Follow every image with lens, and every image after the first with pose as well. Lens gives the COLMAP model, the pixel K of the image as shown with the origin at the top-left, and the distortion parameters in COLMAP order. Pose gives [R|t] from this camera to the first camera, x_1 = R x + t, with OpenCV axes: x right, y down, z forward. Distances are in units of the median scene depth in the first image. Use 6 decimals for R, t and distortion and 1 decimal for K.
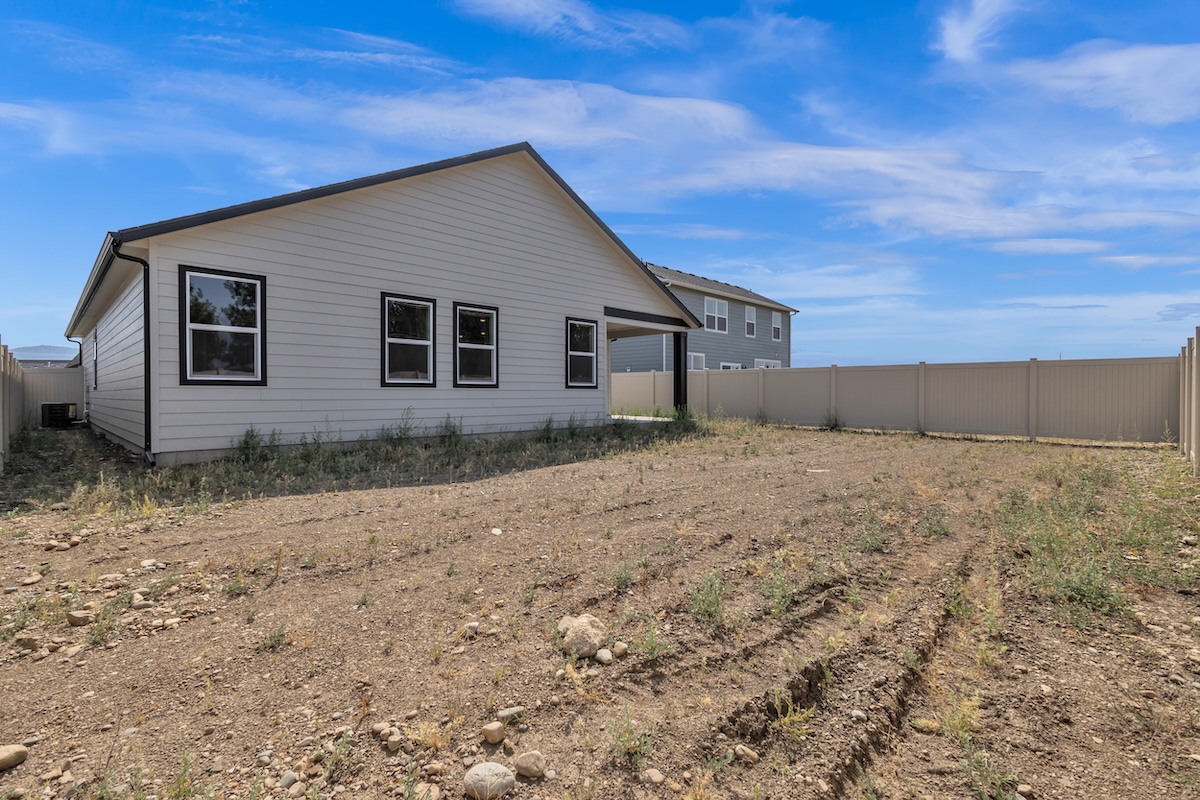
lens RADIAL K [[539.7, 0, 606.7], [0, 539.7, 396.4], [0, 0, 1]] dist [-0.000951, -0.000347]
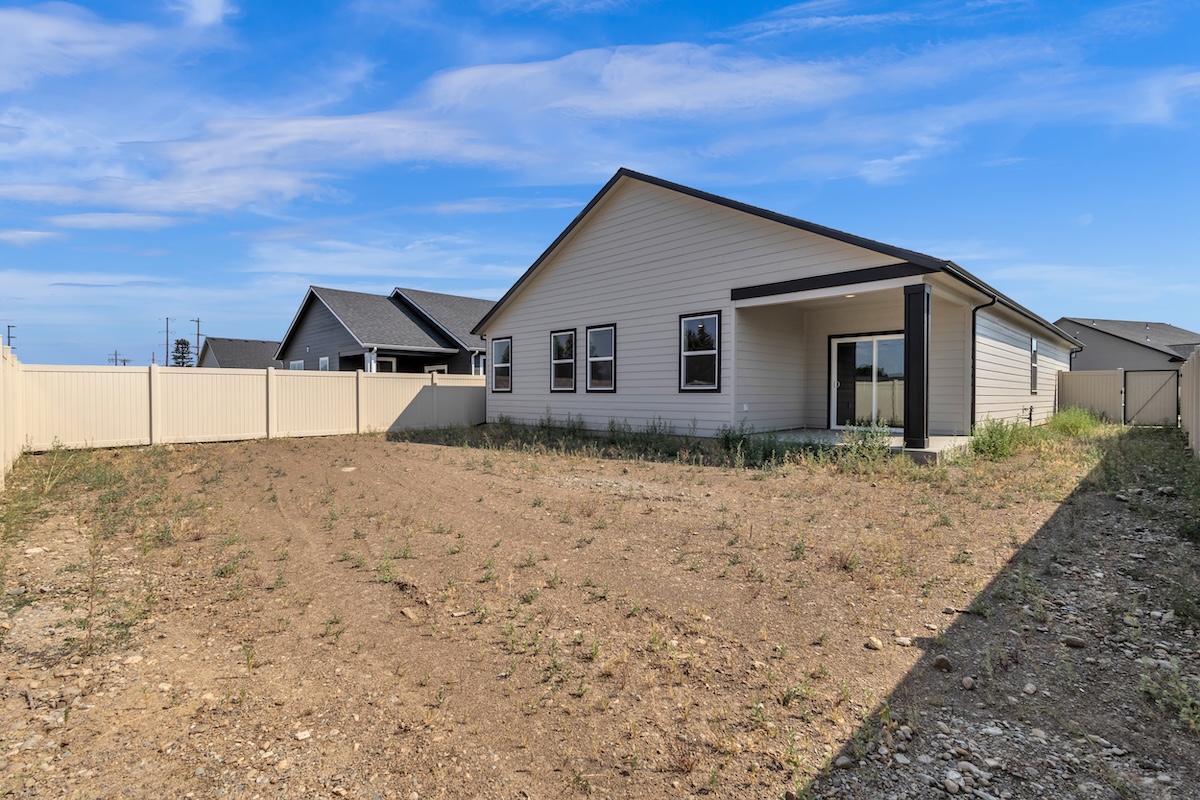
lens RADIAL K [[539.7, 0, 600.7], [0, 539.7, 400.0], [0, 0, 1]] dist [-0.000951, -0.000347]
pose [[-0.004619, 0.005860, -0.999972, 0.979791], [-0.014648, 0.999875, 0.005927, -0.006406], [0.999882, 0.014675, -0.004533, 1.000054]]
